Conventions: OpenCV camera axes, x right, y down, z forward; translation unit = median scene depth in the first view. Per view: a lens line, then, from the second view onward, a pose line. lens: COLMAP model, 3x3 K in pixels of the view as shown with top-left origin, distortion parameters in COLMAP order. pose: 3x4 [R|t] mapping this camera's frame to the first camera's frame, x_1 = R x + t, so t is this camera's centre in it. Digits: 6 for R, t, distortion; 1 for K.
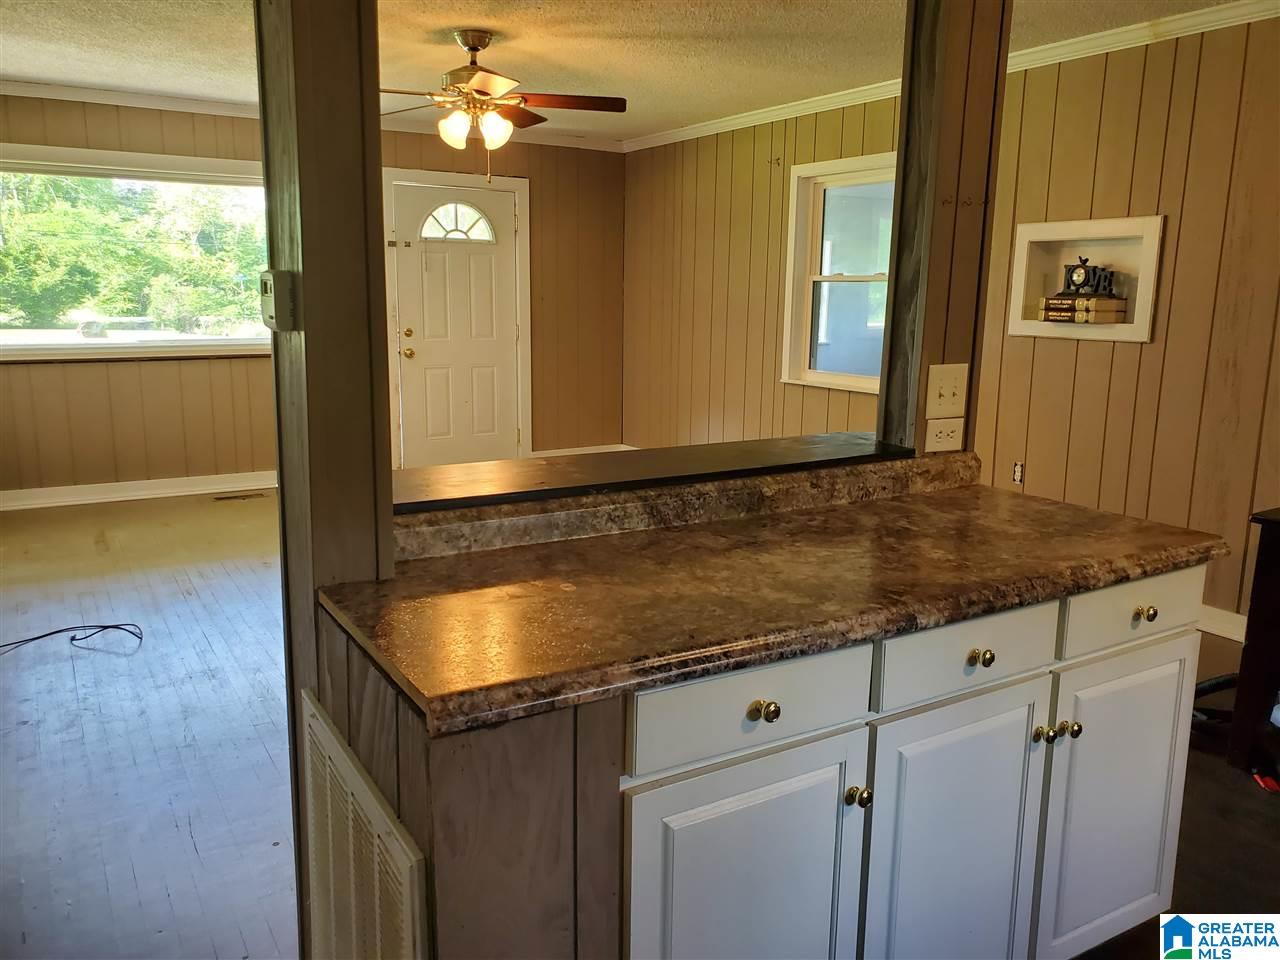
lens RADIAL K [[1007.2, 0, 640.5], [0, 1007.2, 472.9], [0, 0, 1]] dist [0.006975, 0.002198]
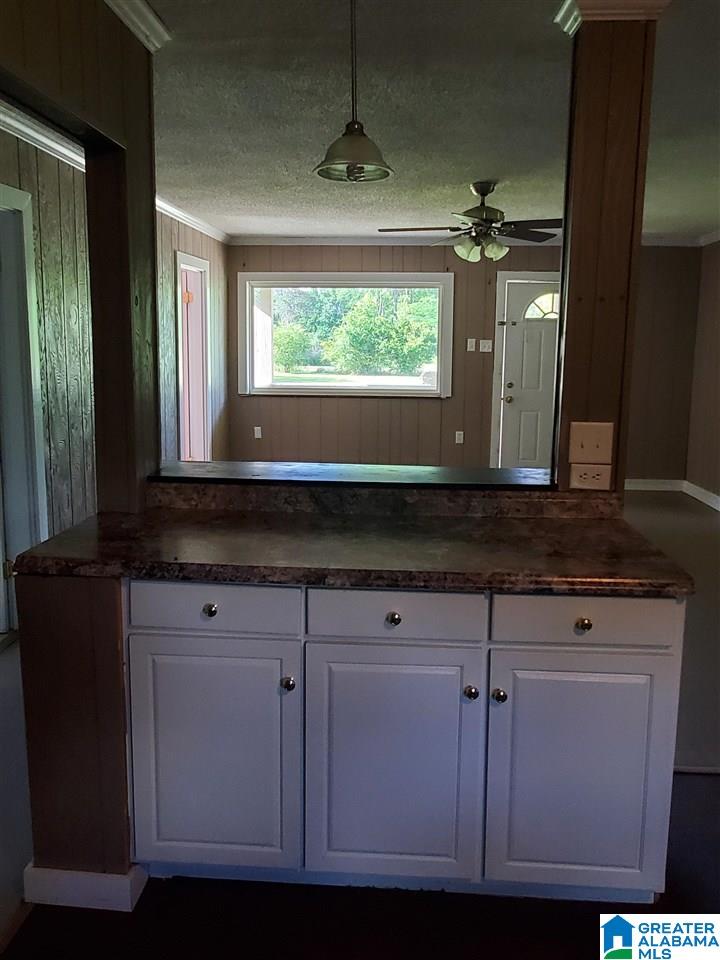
lens RADIAL K [[769.7, 0, 361.1], [0, 769.7, 437.9], [0, 0, 1]] dist [-0.009572, -0.000722]
pose [[0.814948, 0.068337, -0.575491, 0.222791], [-0.106737, 0.993735, -0.033149, -0.008320], [0.569620, 0.088440, 0.817136, 0.010185]]
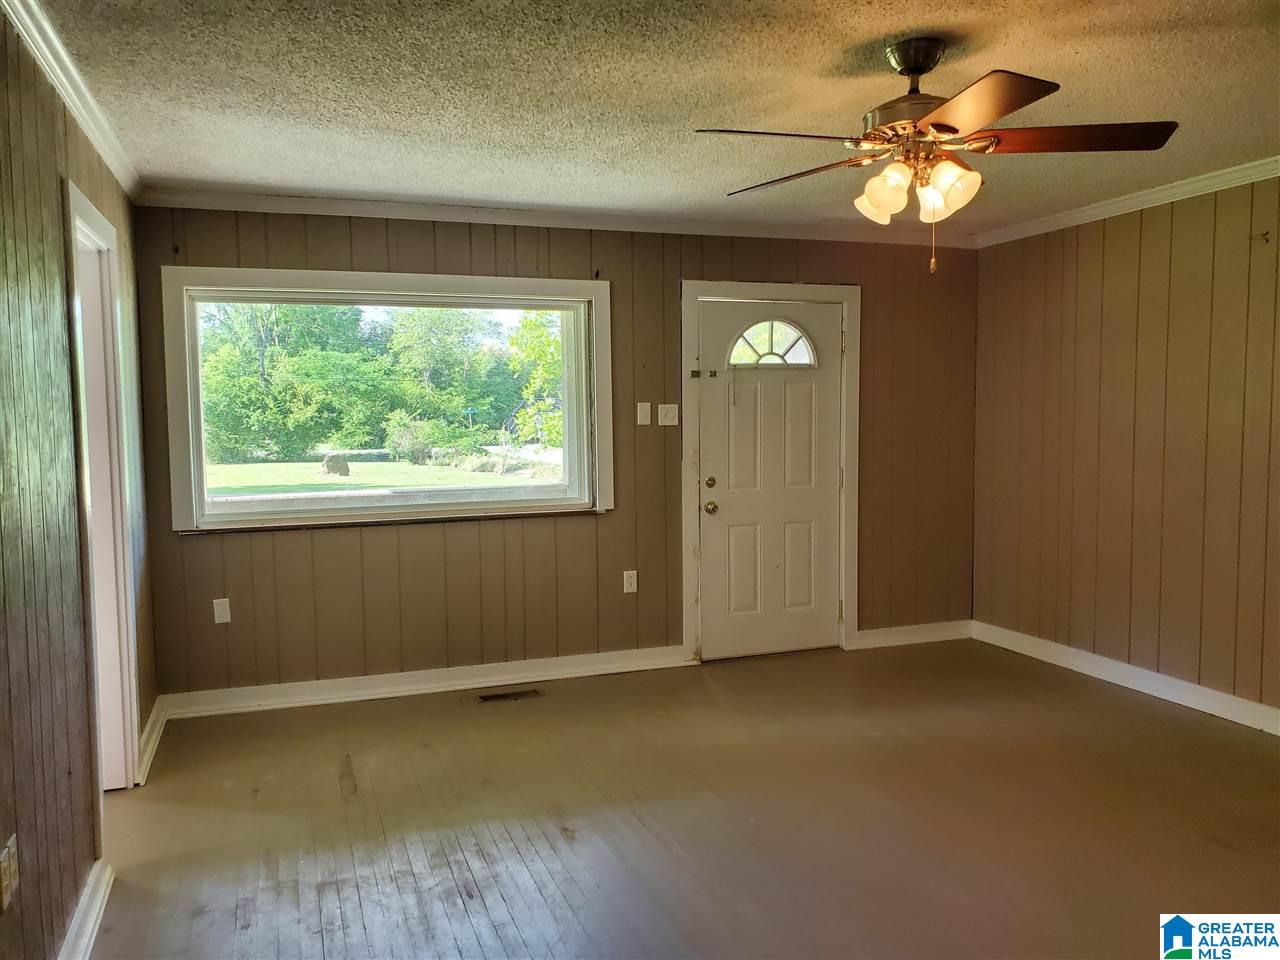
lens RADIAL K [[994.0, 0, 633.0], [0, 994.0, 485.8], [0, 0, 1]] dist [0.031769, -0.009839]
pose [[0.979479, -0.008627, -0.201363, -0.133880], [-0.013070, 0.994262, -0.106173, -0.052890], [0.201123, 0.106625, 0.973746, 0.226705]]
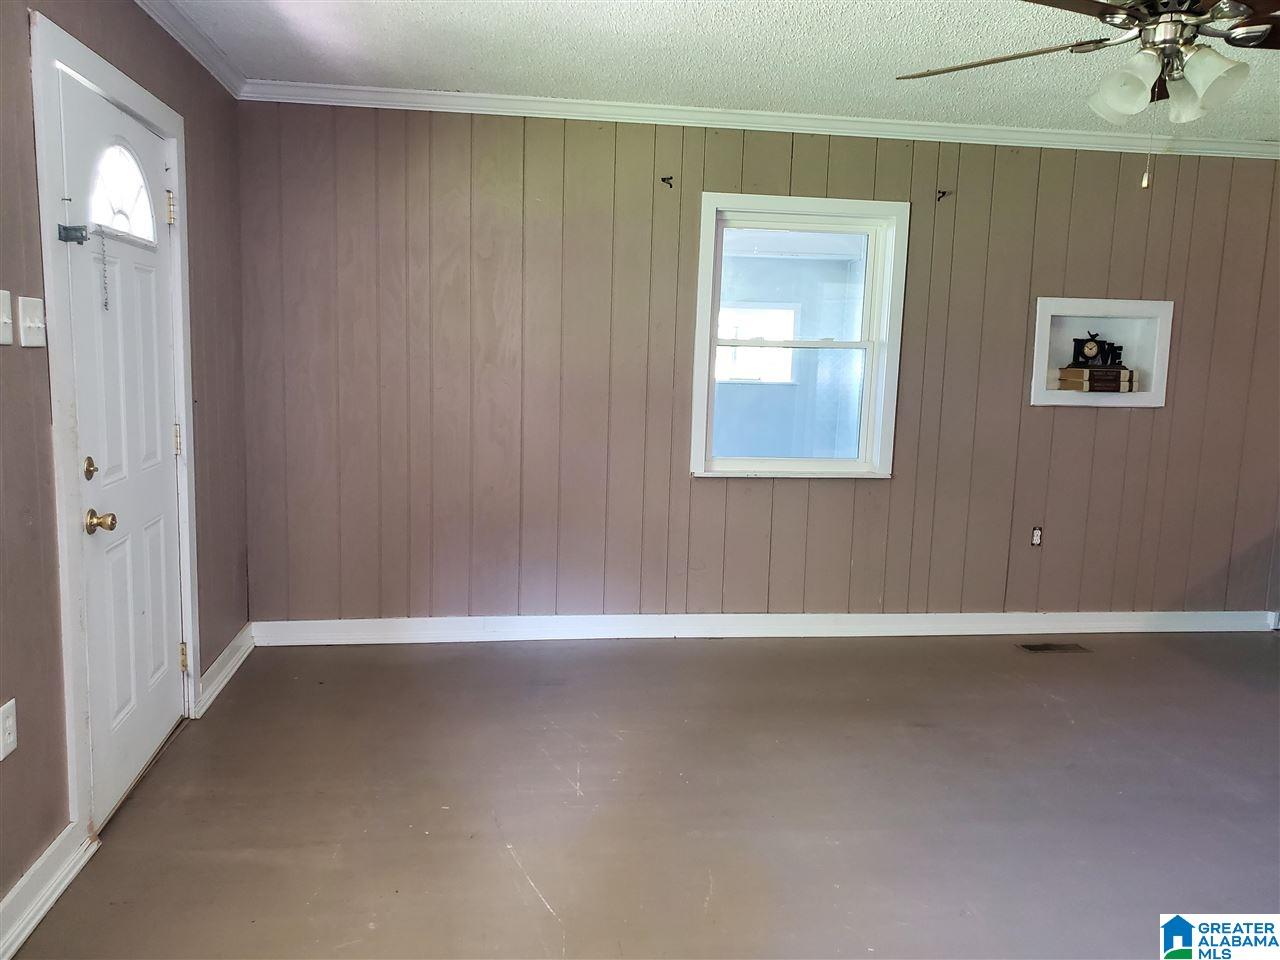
lens RADIAL K [[994.0, 0, 633.0], [0, 994.0, 485.8], [0, 0, 1]] dist [0.031769, -0.009839]
pose [[0.393864, -0.129487, 0.910002, -0.492994], [0.146672, 0.986196, 0.076847, -0.132204], [-0.907391, 0.103204, 0.407419, 0.659202]]
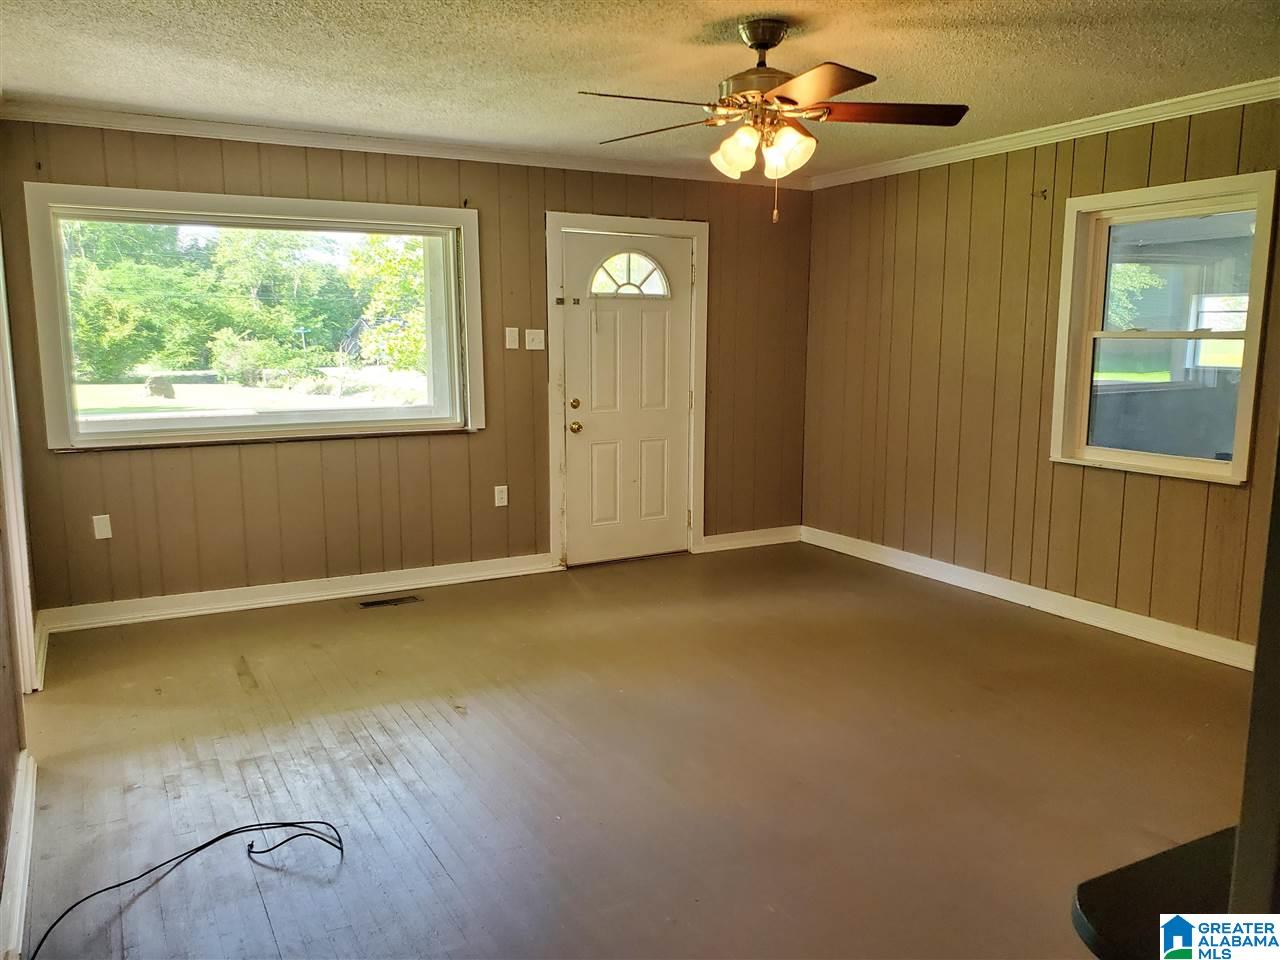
lens RADIAL K [[994.0, 0, 633.0], [0, 994.0, 485.8], [0, 0, 1]] dist [0.031769, -0.009839]
pose [[0.998910, -0.005248, -0.046383, -0.142347], [0.003804, 0.999507, -0.031157, -0.042655], [0.046524, 0.030947, 0.998438, 0.159581]]
